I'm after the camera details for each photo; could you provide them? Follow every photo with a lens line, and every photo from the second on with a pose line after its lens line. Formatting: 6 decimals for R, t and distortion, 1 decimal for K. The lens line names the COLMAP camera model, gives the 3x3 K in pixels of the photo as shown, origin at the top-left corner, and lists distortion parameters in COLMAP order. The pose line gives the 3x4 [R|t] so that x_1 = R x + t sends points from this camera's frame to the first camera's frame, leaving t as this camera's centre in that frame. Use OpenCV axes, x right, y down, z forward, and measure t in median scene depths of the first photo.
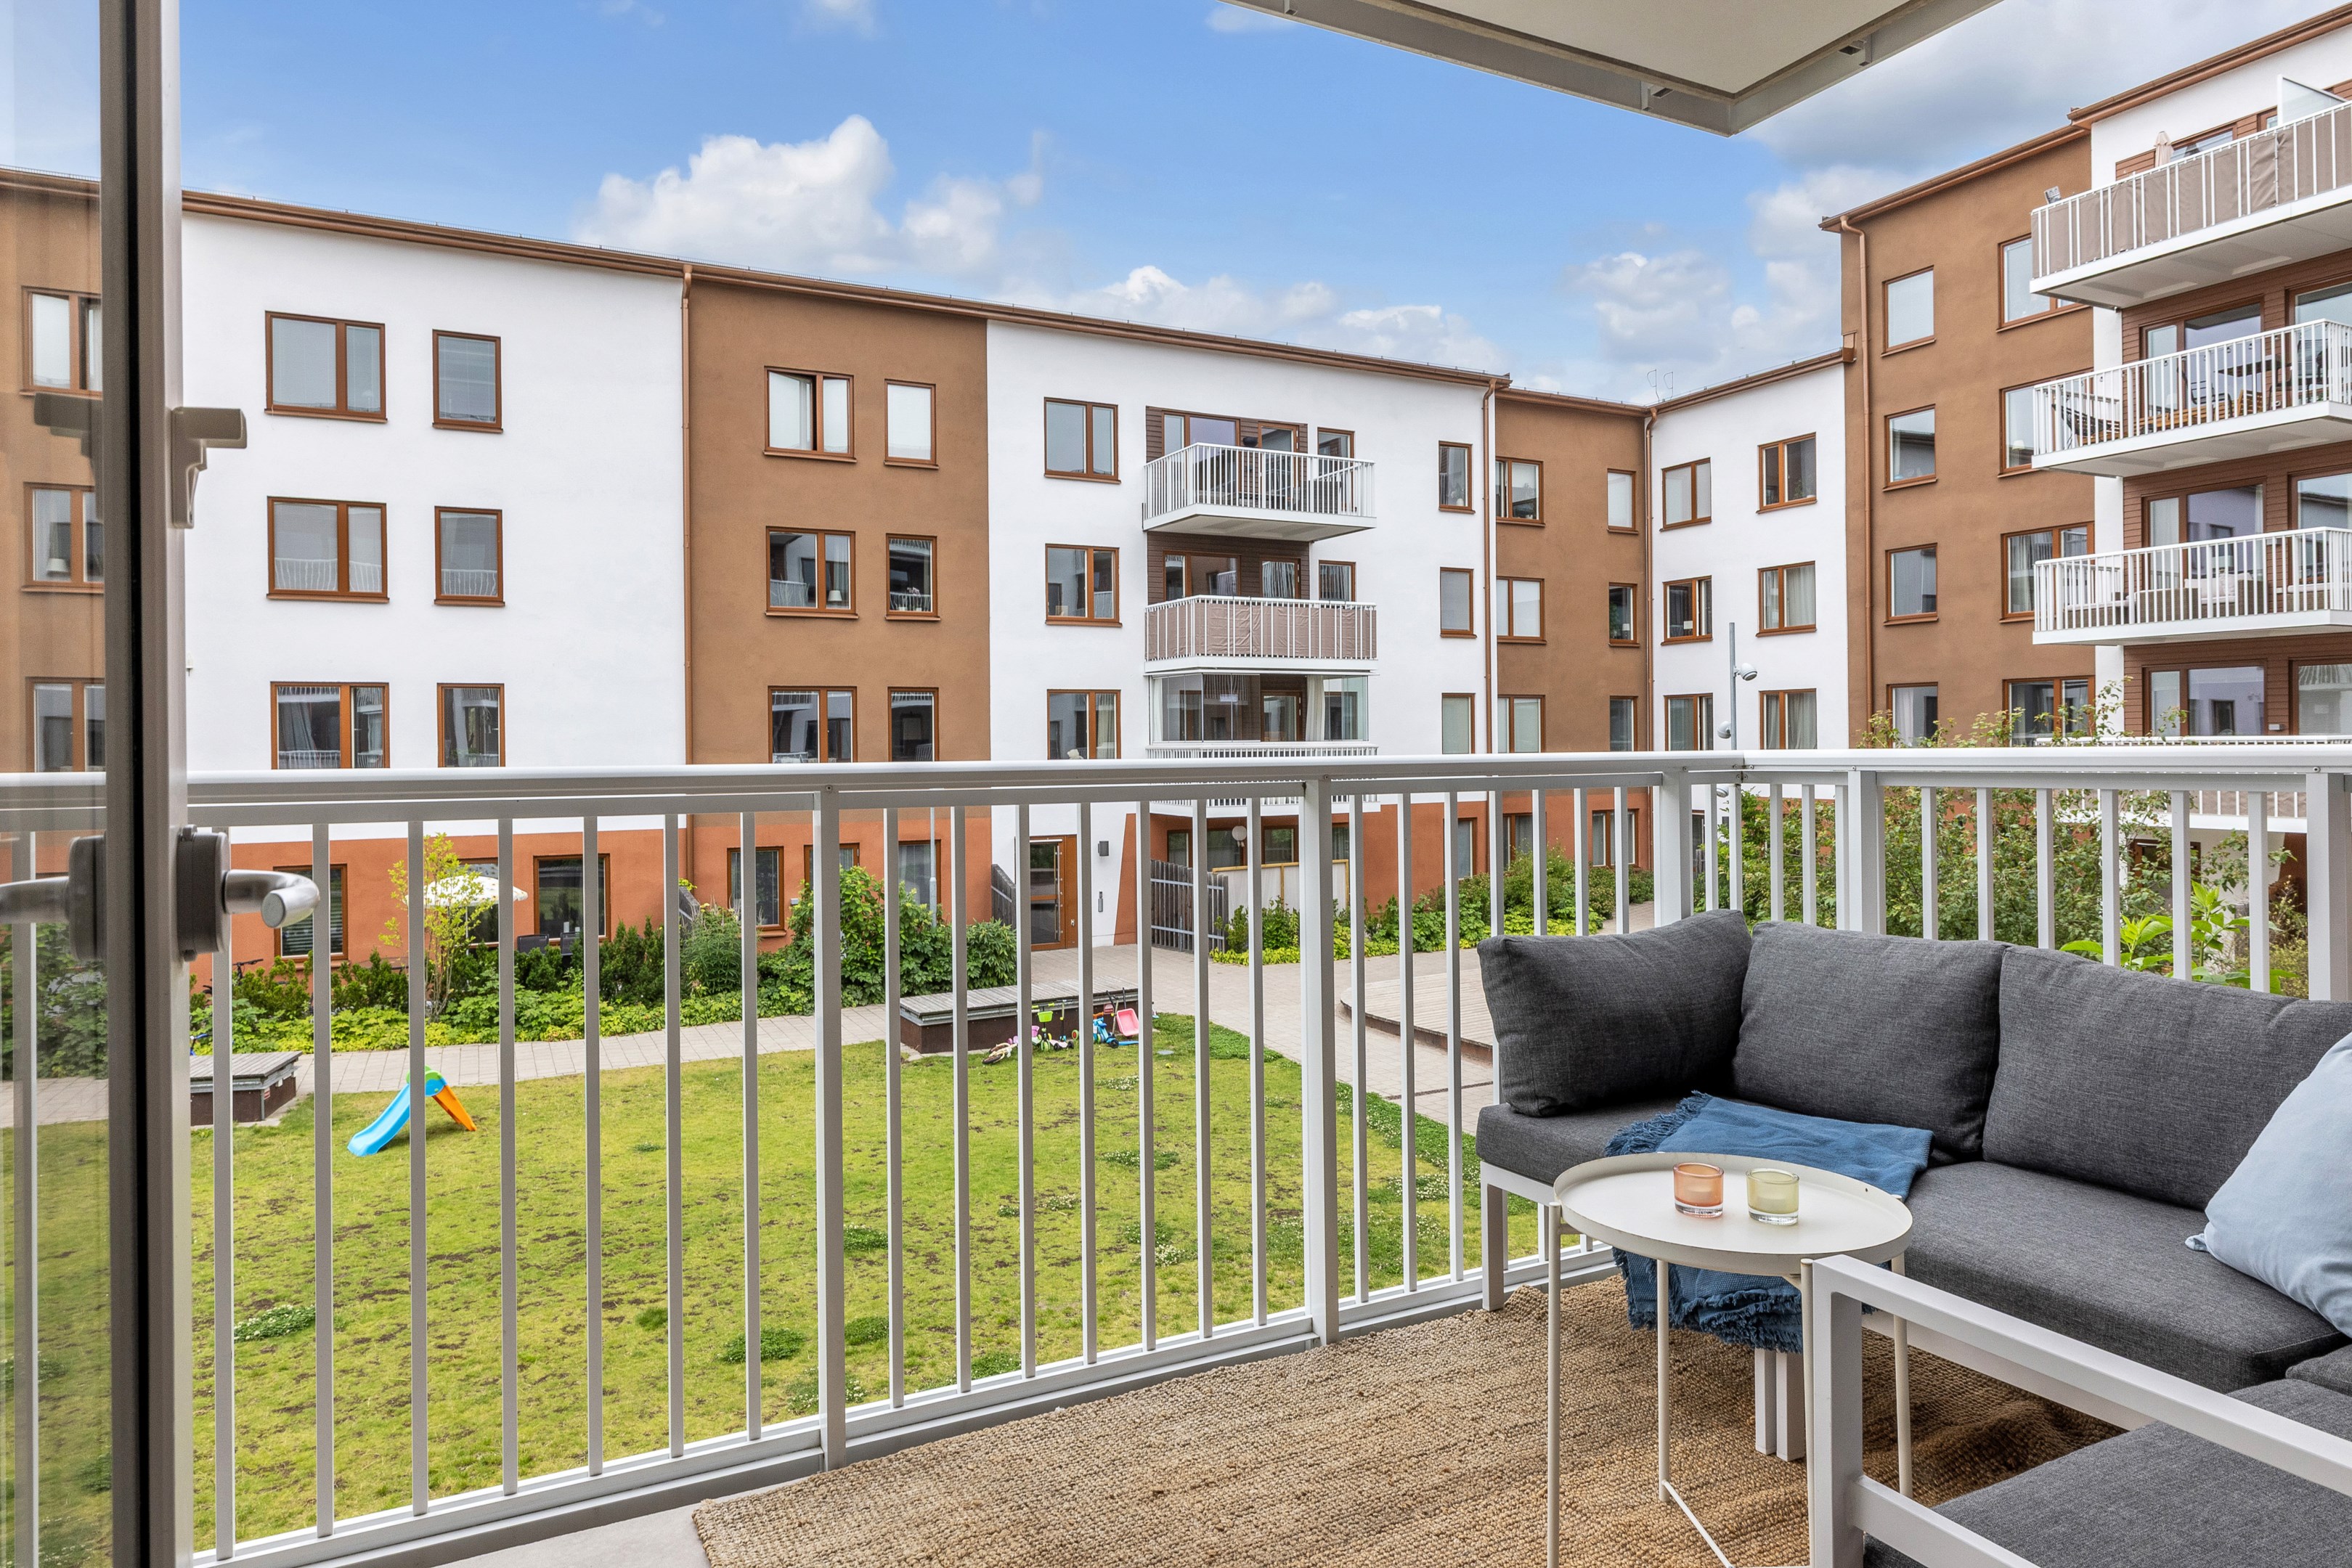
lens RADIAL K [[1438.4, 0, 1185.5], [0, 1438.4, 729.9], [0, 0, 1]] dist [0.023022, 0.000110]
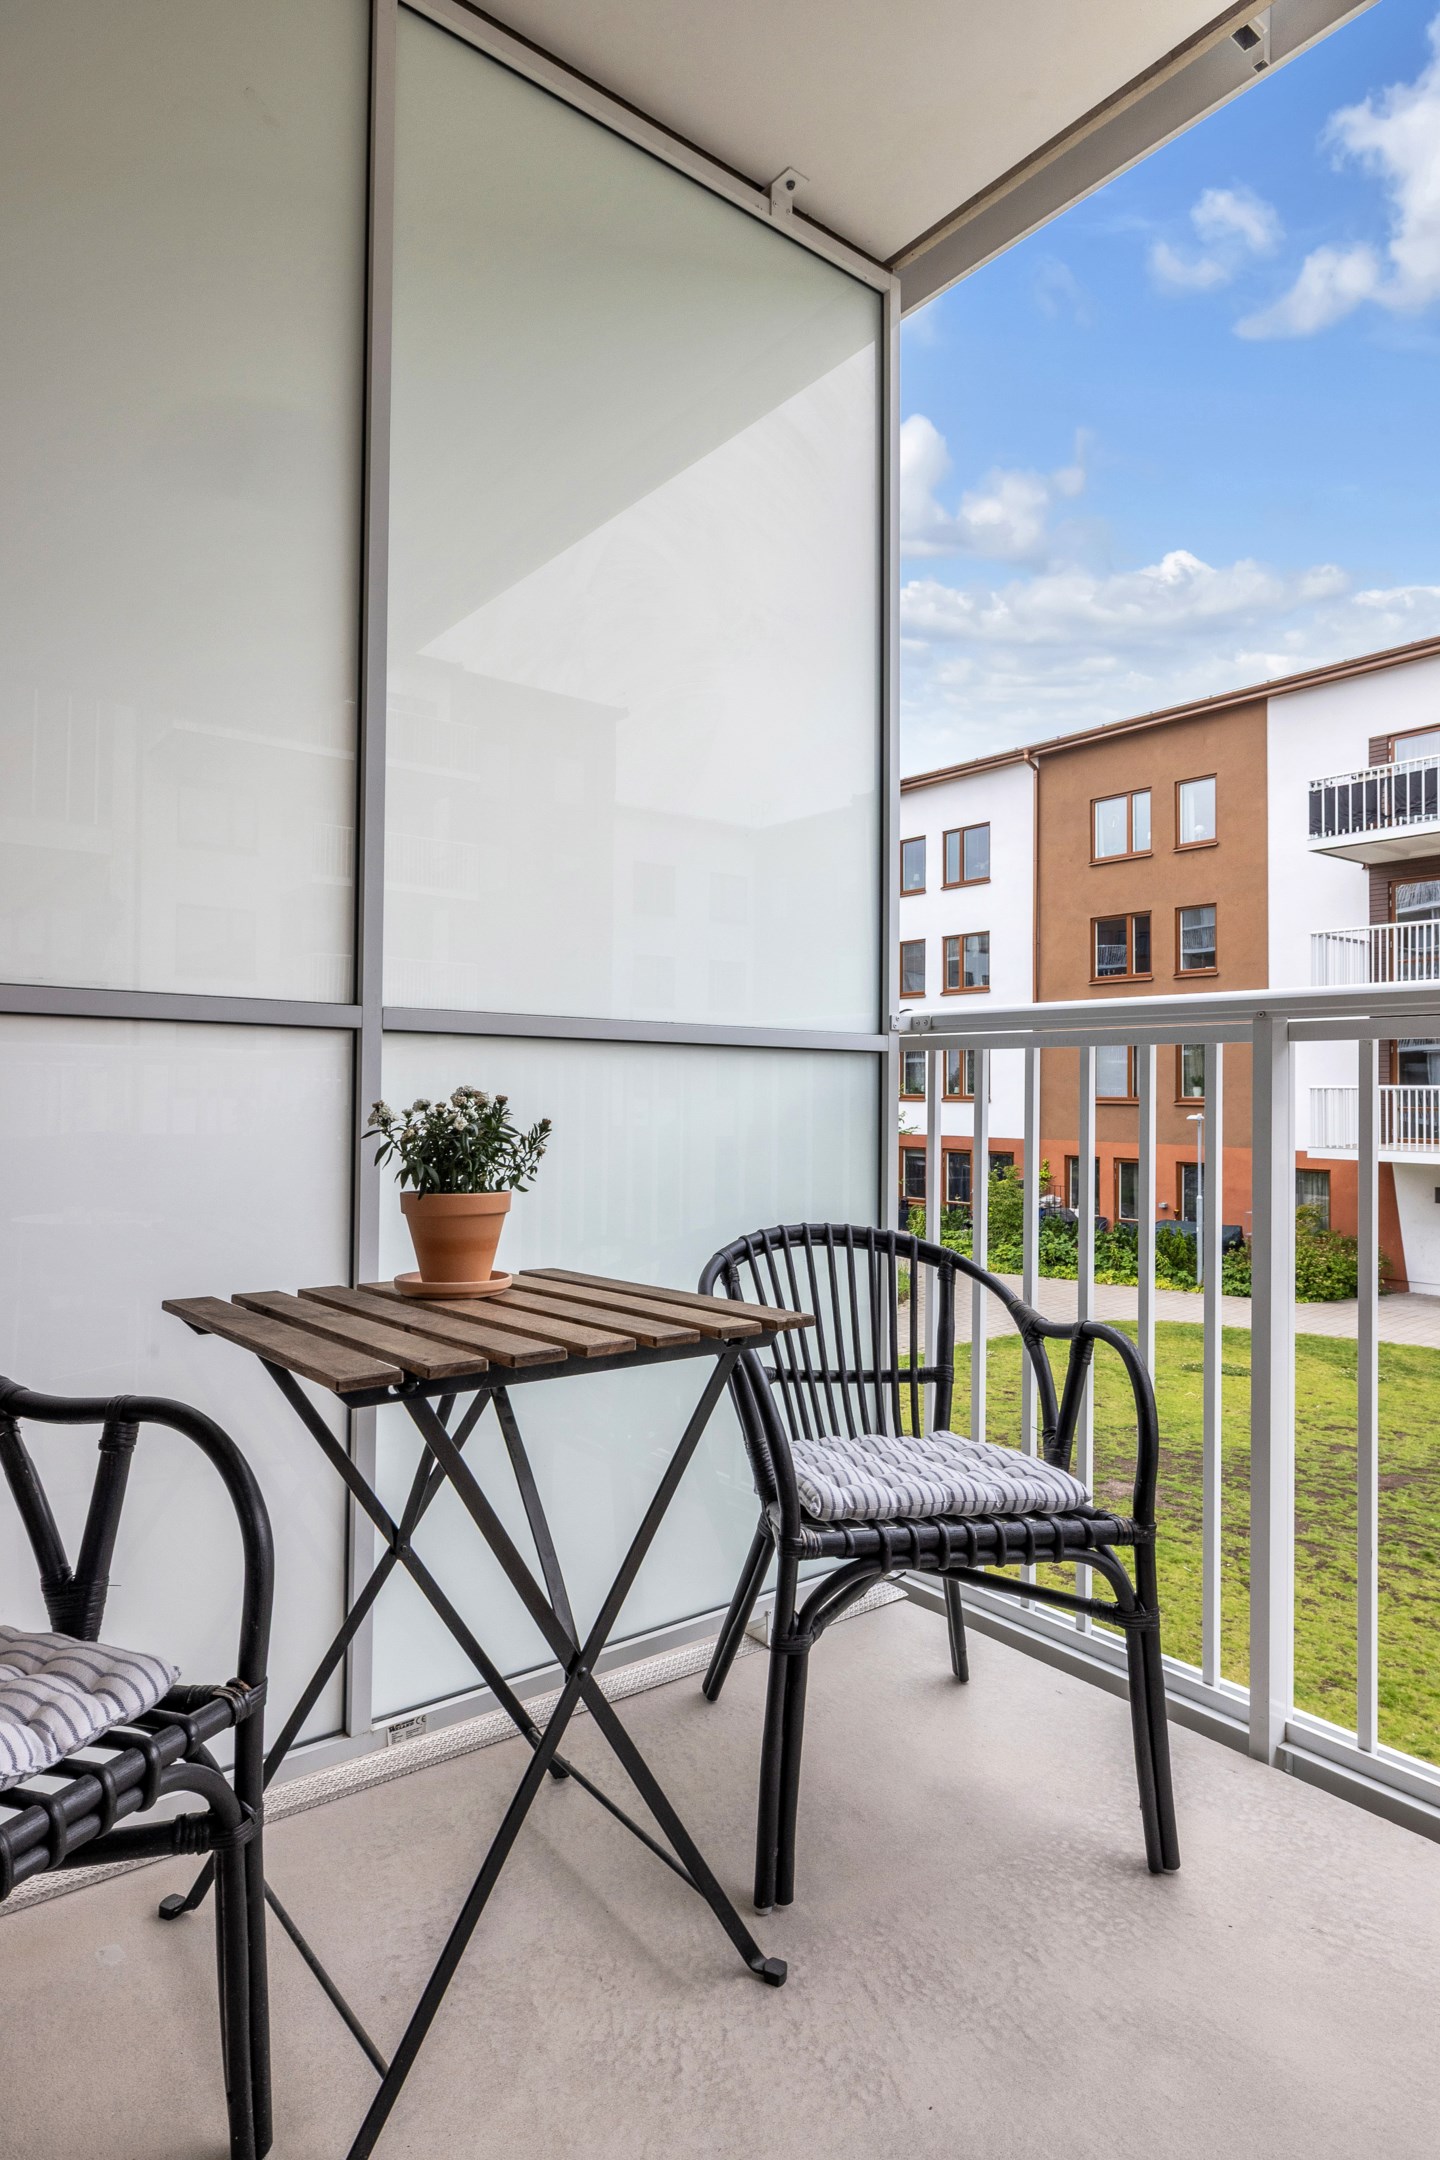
lens RADIAL K [[1191.0, 0, 720.0], [0, 1191.0, 1080.0], [0, 0, 1]] dist [0.000335, -0.000023]
pose [[0.191757, 0.010366, -0.981388, 0.699585], [0.006649, 0.999908, 0.011861, -0.006292], [0.981420, -0.008799, 0.191670, 0.422264]]
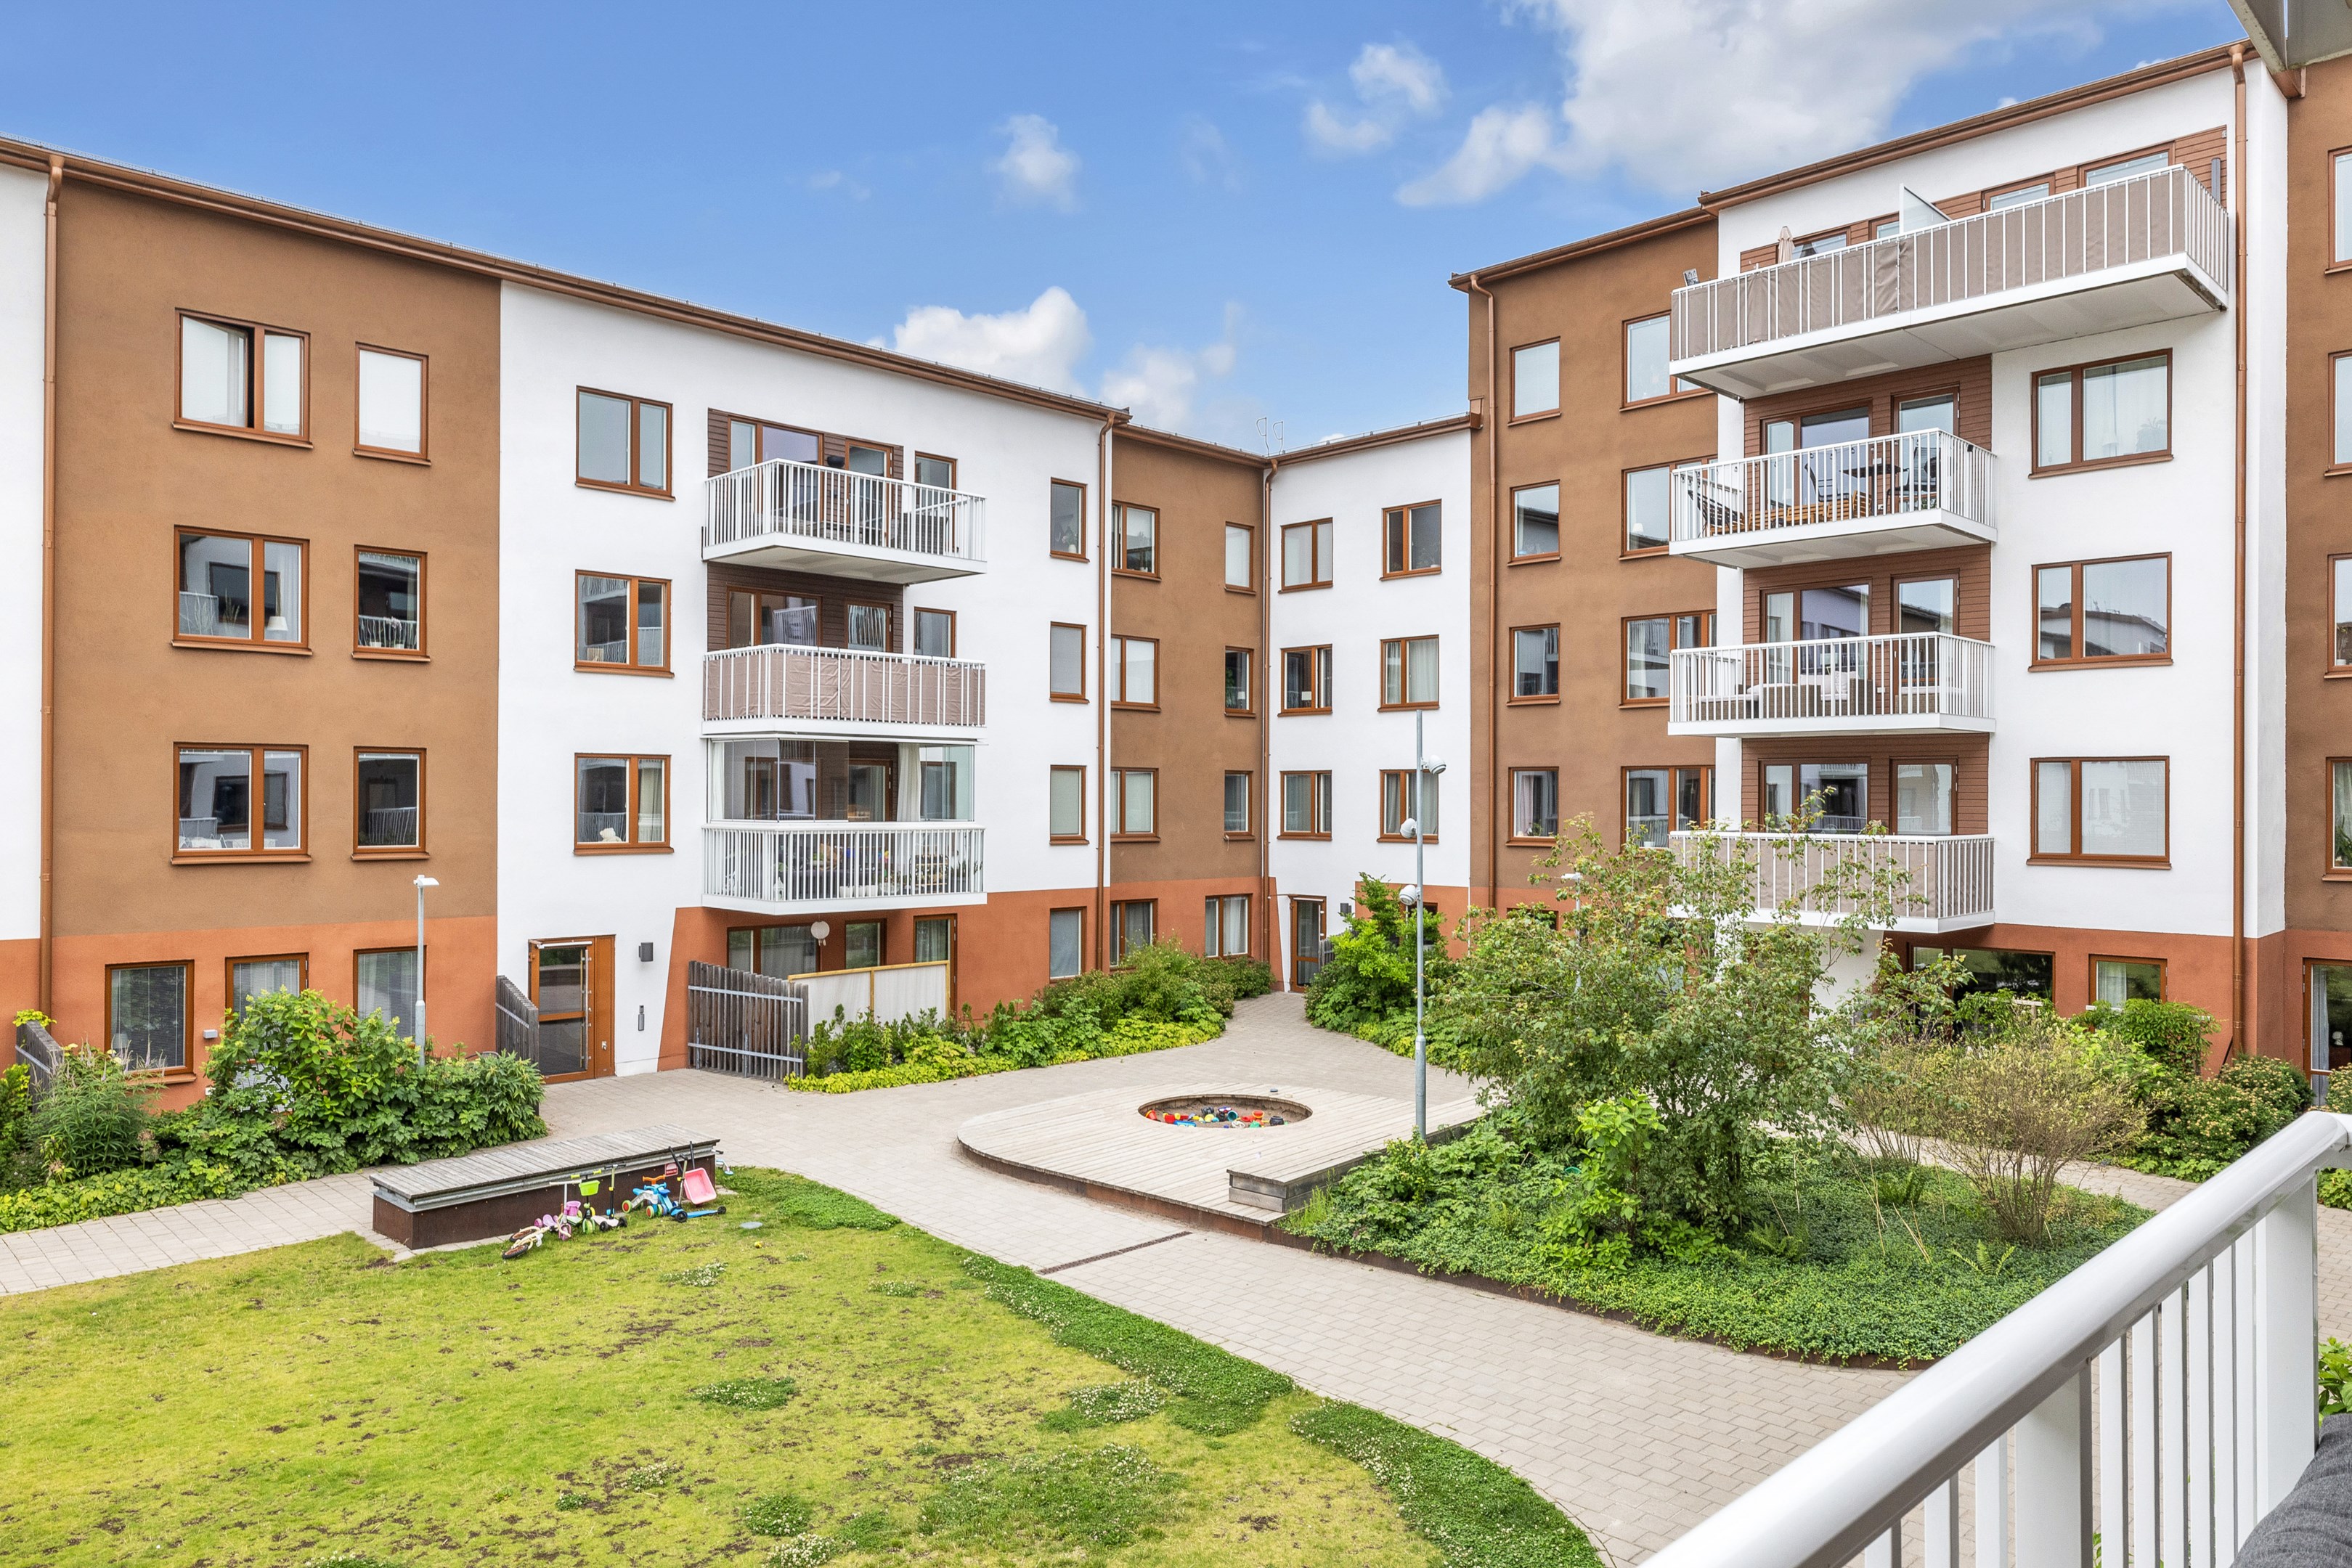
lens RADIAL K [[1571.5, 0, 1176.0], [0, 1571.5, 784.0], [0, 0, 1]] dist [0.018175, -0.000034]
pose [[0.956044, 0.017331, 0.292711, -0.033563], [-0.017231, 0.999847, -0.002919, -0.014296], [-0.292717, -0.002253, 0.956197, 0.070265]]
